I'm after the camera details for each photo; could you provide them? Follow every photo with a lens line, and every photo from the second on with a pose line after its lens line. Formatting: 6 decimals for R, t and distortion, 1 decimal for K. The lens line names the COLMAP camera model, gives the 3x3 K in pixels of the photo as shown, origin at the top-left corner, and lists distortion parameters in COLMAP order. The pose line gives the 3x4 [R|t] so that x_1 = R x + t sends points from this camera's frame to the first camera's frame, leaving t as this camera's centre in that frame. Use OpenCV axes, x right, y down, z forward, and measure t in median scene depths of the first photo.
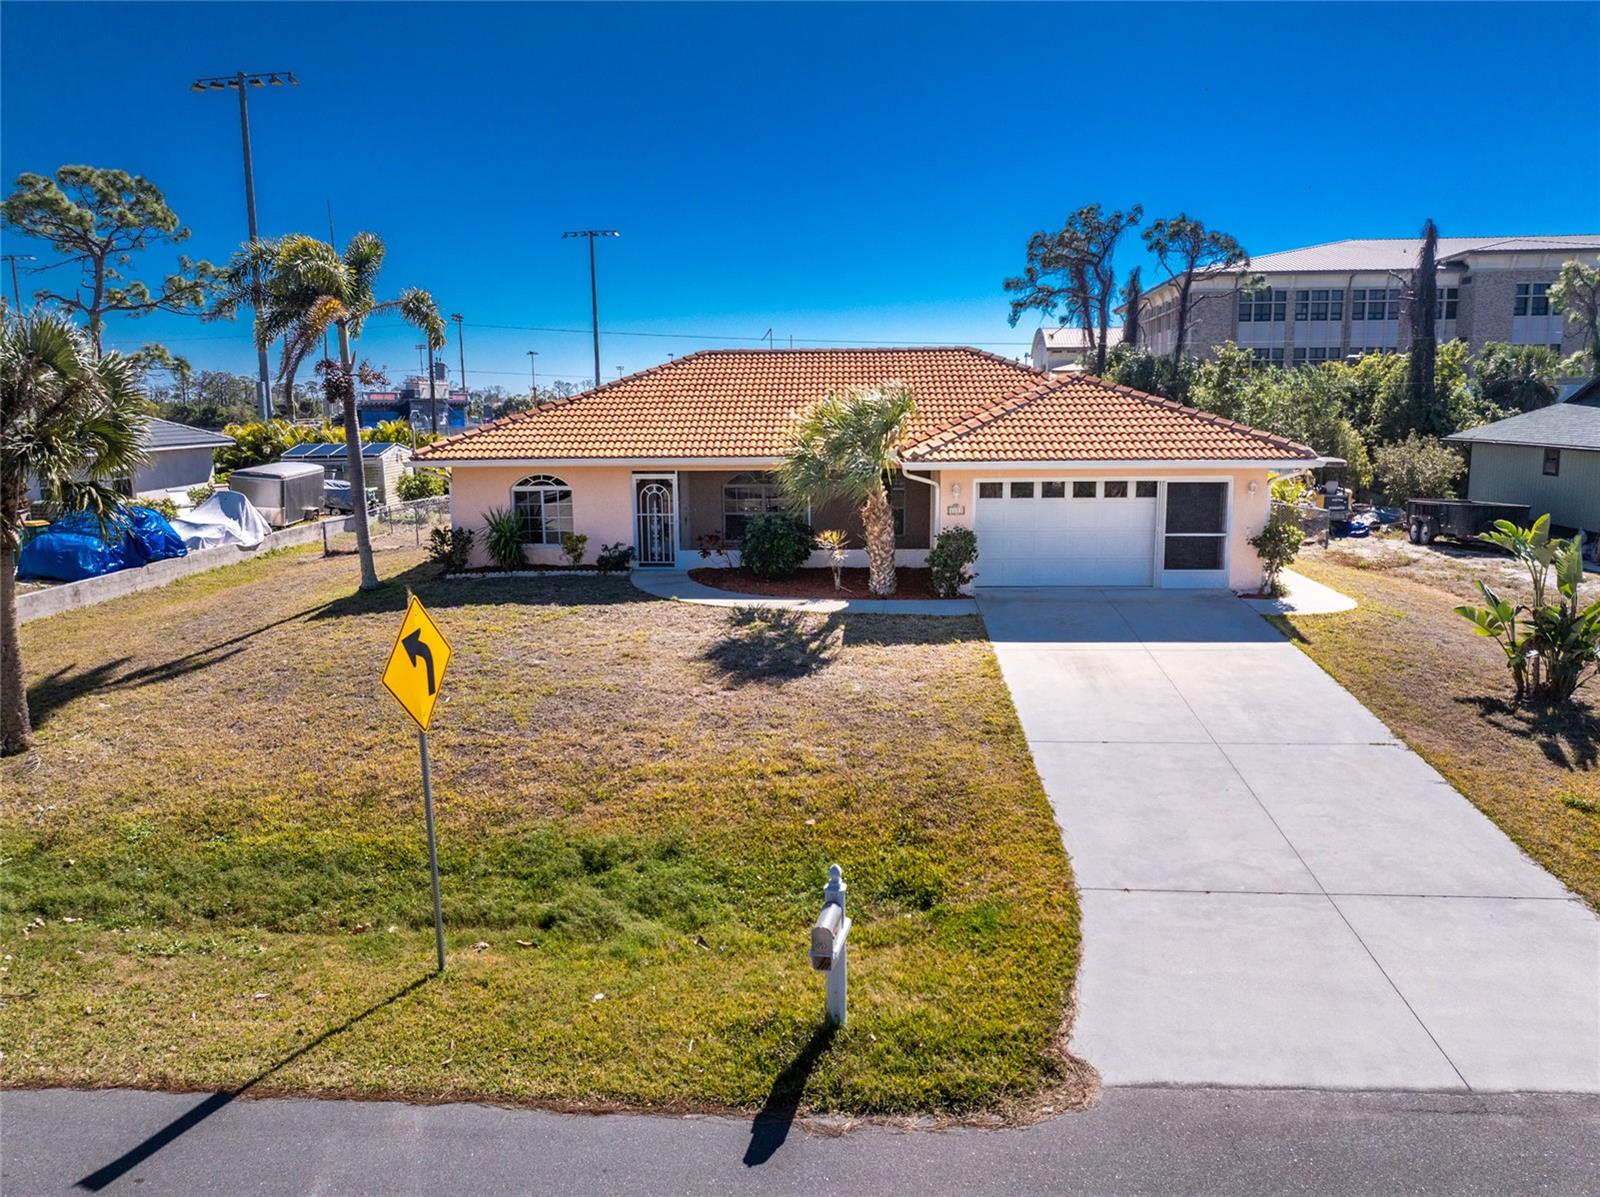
lens RADIAL K [[1127.7, 0, 800.0], [0, 1127.7, 598.5], [0, 0, 1]] dist [-0.053557, 0.022023]
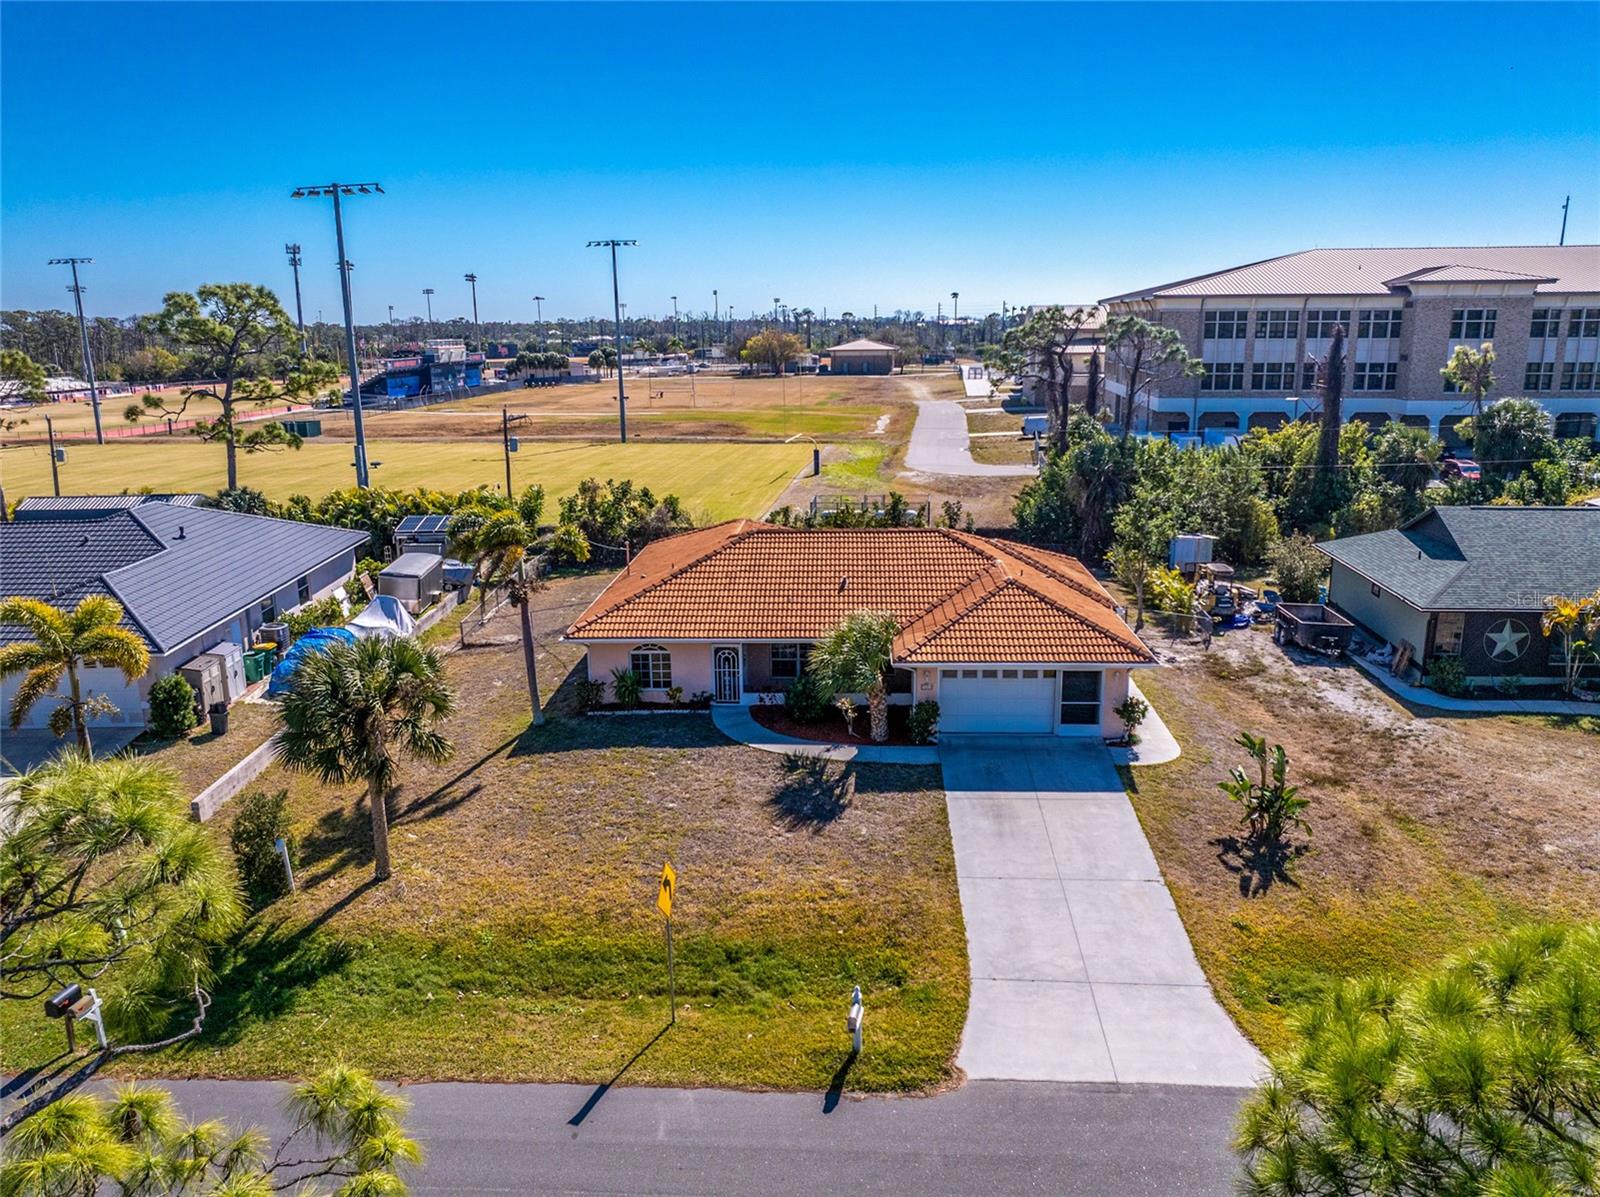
lens RADIAL K [[1118.8, 0, 800.0], [0, 1118.8, 598.5], [0, 0, 1]] dist [-0.039548, -0.003789]
pose [[0.999998, -0.002169, -0.000063, -0.059523], [0.002169, 0.997655, 0.068413, -0.506555], [-0.000086, -0.068413, 0.997657, -0.876243]]
